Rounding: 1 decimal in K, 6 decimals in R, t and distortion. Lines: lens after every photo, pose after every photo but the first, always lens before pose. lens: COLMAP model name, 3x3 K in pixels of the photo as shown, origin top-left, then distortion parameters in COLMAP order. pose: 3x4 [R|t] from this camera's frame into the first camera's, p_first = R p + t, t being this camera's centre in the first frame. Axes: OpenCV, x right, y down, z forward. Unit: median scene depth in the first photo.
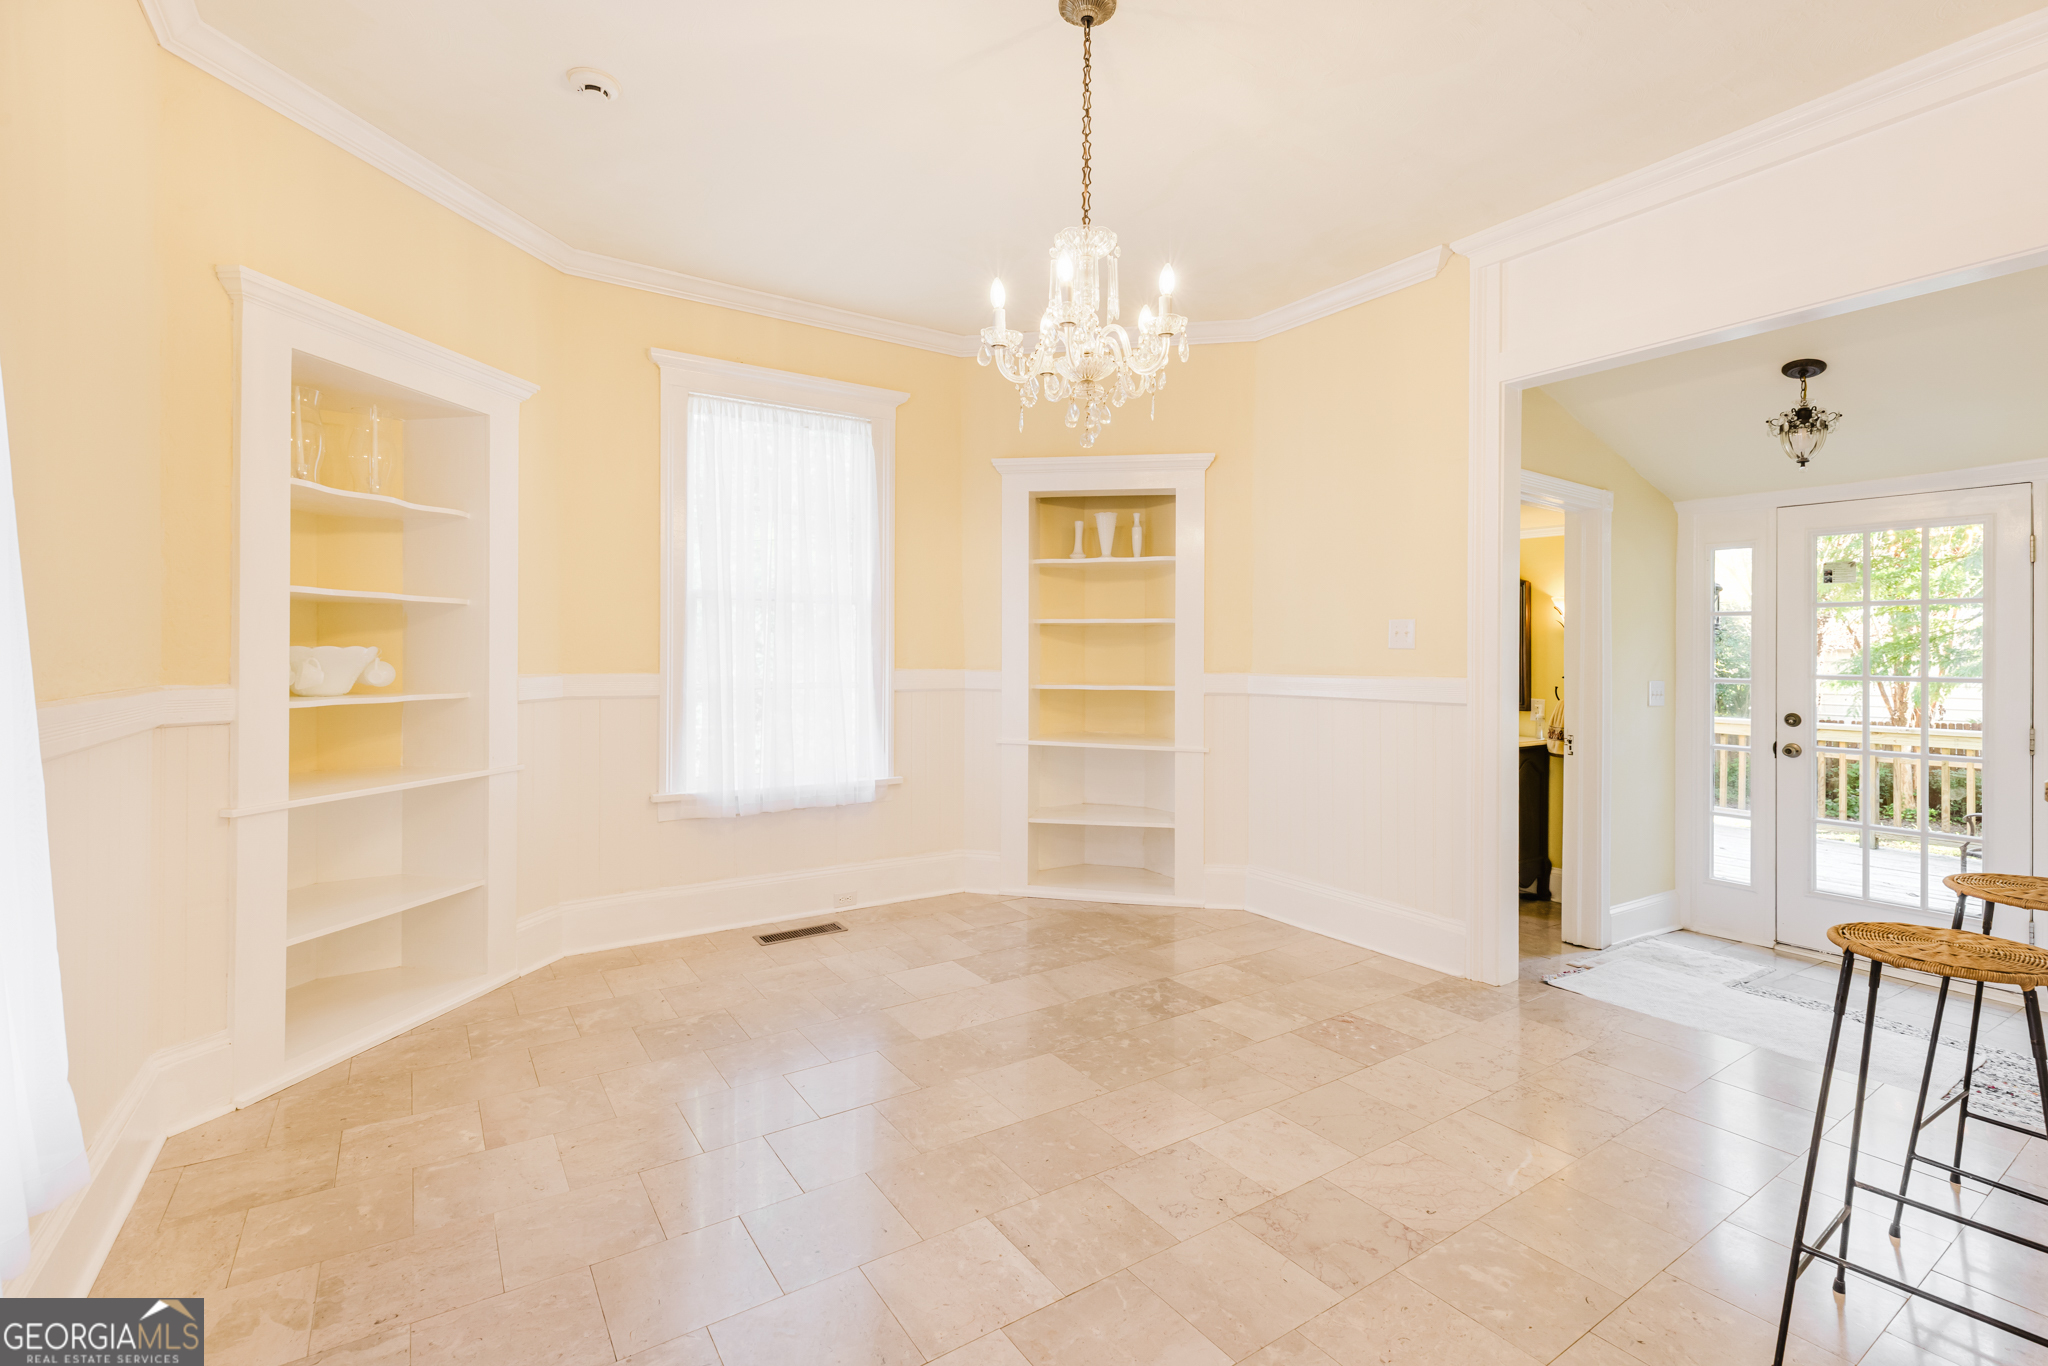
lens RADIAL K [[935.1, 0, 1028.0], [0, 935.1, 662.0], [0, 0, 1]] dist [0.001323, -0.000173]
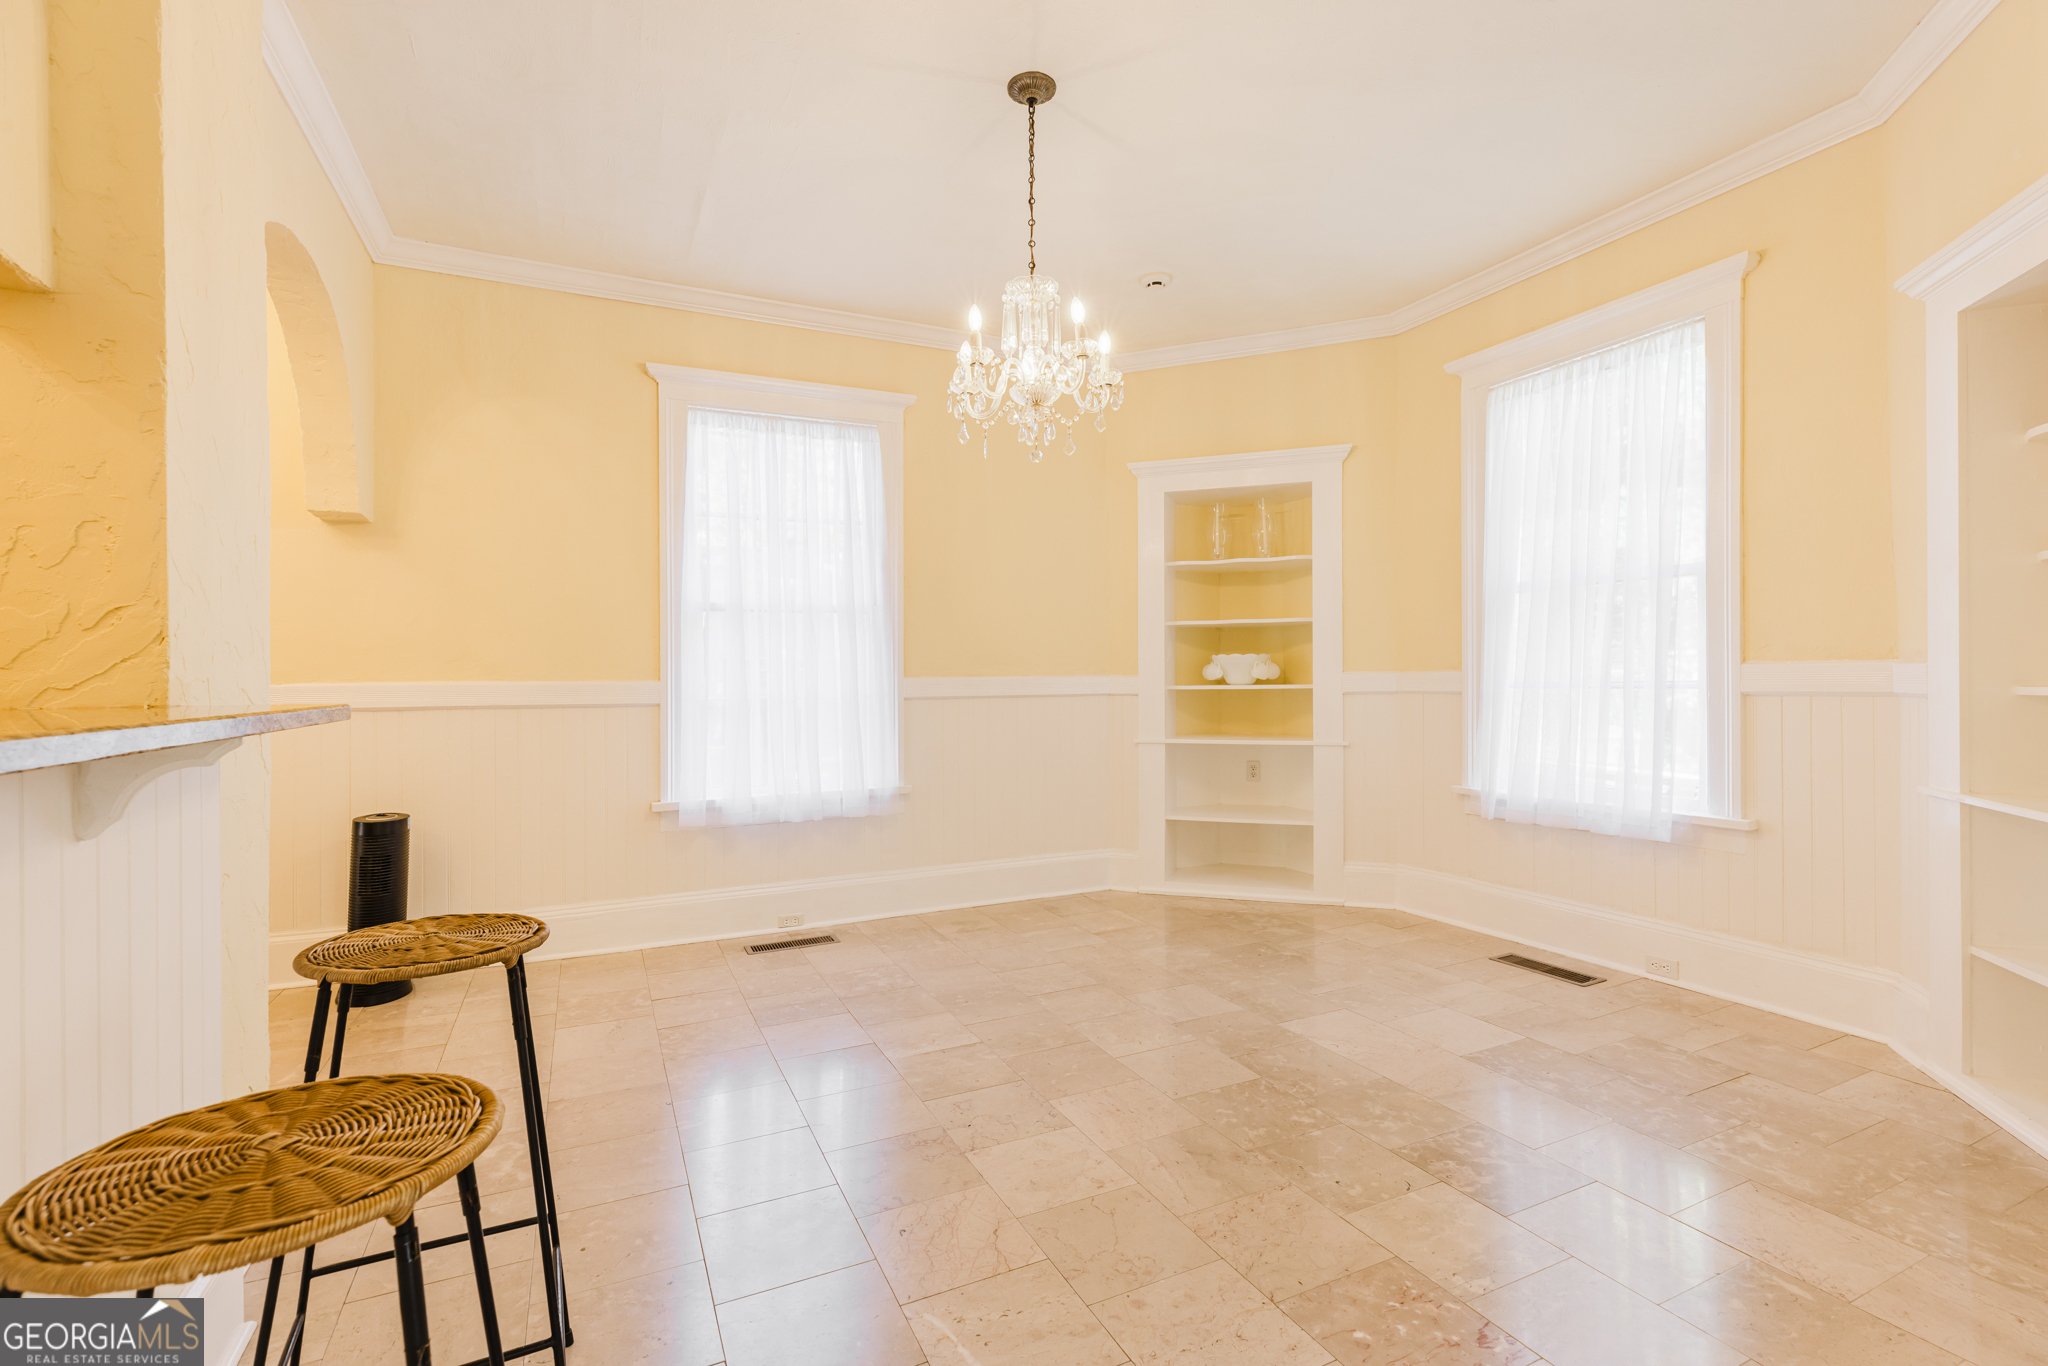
lens RADIAL K [[935.1, 0, 1027.5], [0, 935.1, 690.9], [0, 0, 1]] dist [0.001323, -0.000173]
pose [[-0.157249, 0.004101, -0.987551, 0.789079], [-0.001400, 0.999989, 0.004376, 0.033865], [0.987558, 0.002071, -0.157241, 0.760956]]
